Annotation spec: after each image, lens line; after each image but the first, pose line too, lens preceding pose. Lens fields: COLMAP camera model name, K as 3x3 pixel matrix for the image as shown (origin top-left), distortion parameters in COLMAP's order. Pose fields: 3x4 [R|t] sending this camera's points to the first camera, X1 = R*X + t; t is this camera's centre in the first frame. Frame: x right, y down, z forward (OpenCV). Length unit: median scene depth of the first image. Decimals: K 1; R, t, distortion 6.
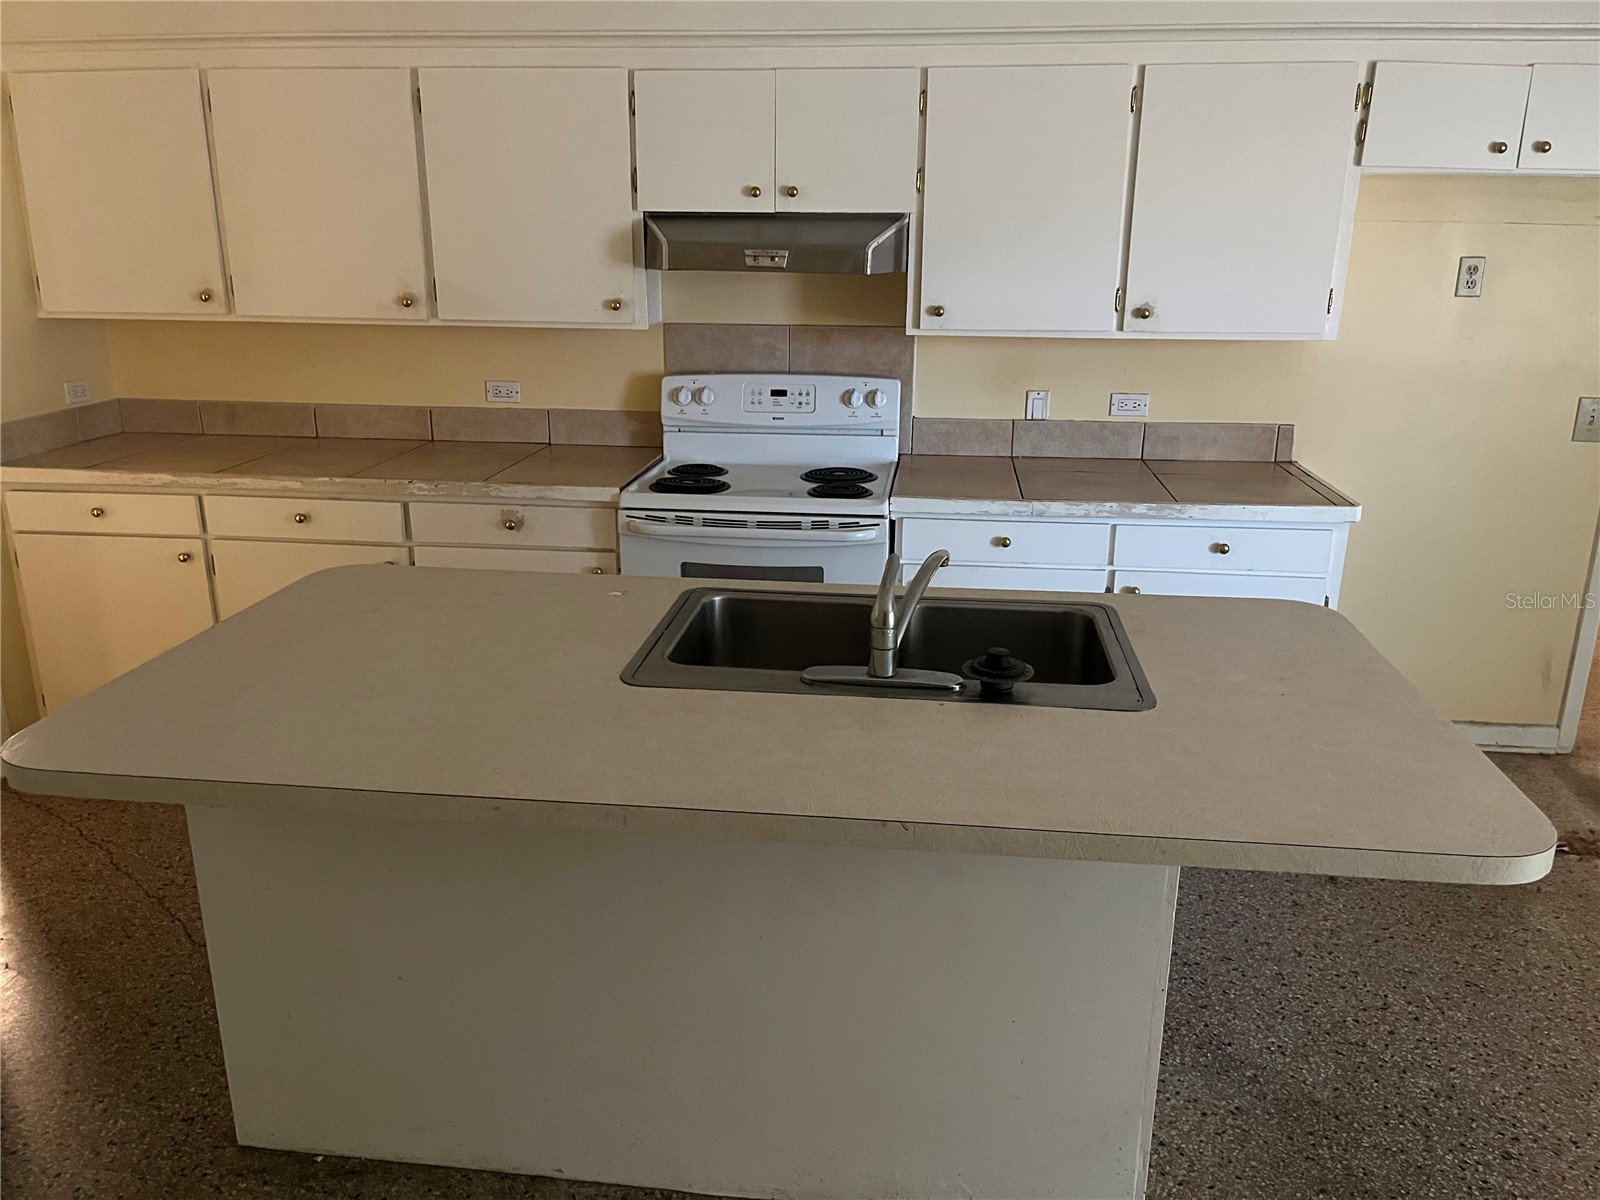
lens RADIAL K [[1209.5, 0, 801.0], [0, 1209.5, 602.2], [0, 0, 1]] dist [0.046656, -0.040512]
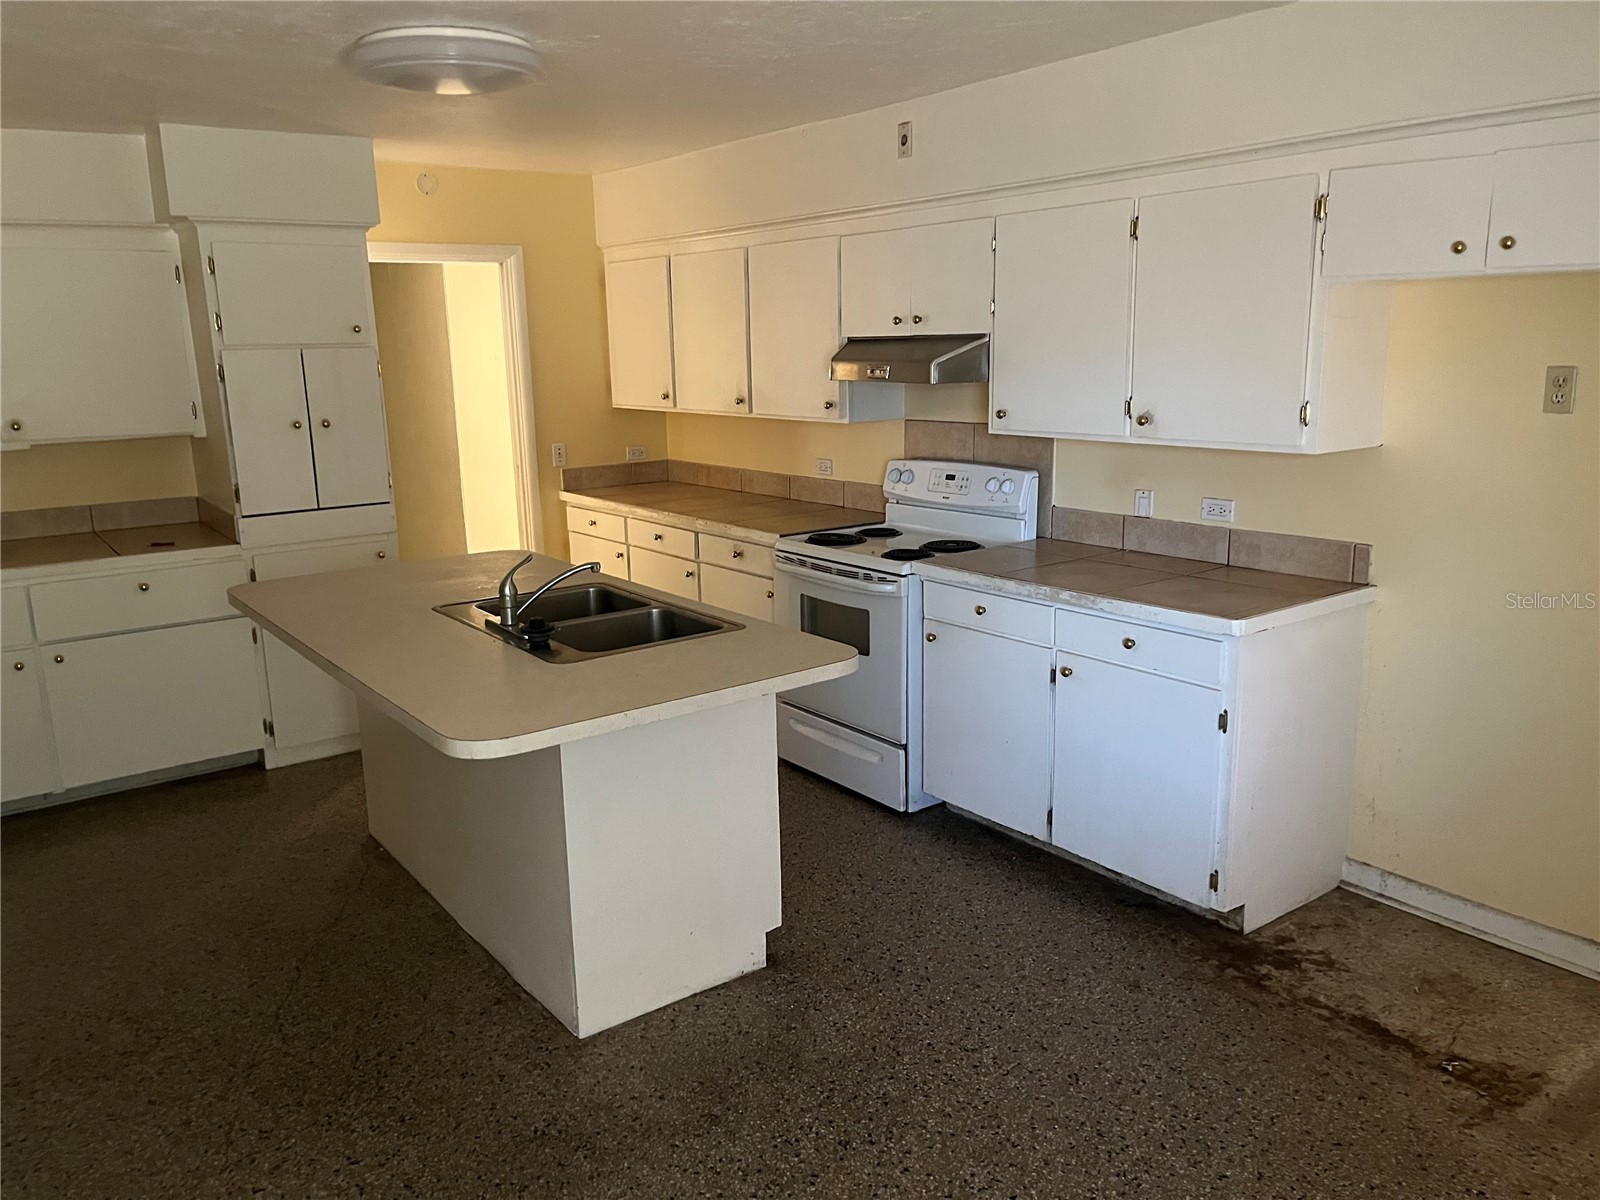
lens RADIAL K [[1209.5, 0, 791.5], [0, 1209.5, 595.4], [0, 0, 1]] dist [0.046656, -0.040512]
pose [[0.674672, 0.129785, -0.726618, 0.820612], [-0.188504, 0.982072, 0.000385, -0.027981], [0.713642, 0.136710, 0.687041, 0.068285]]
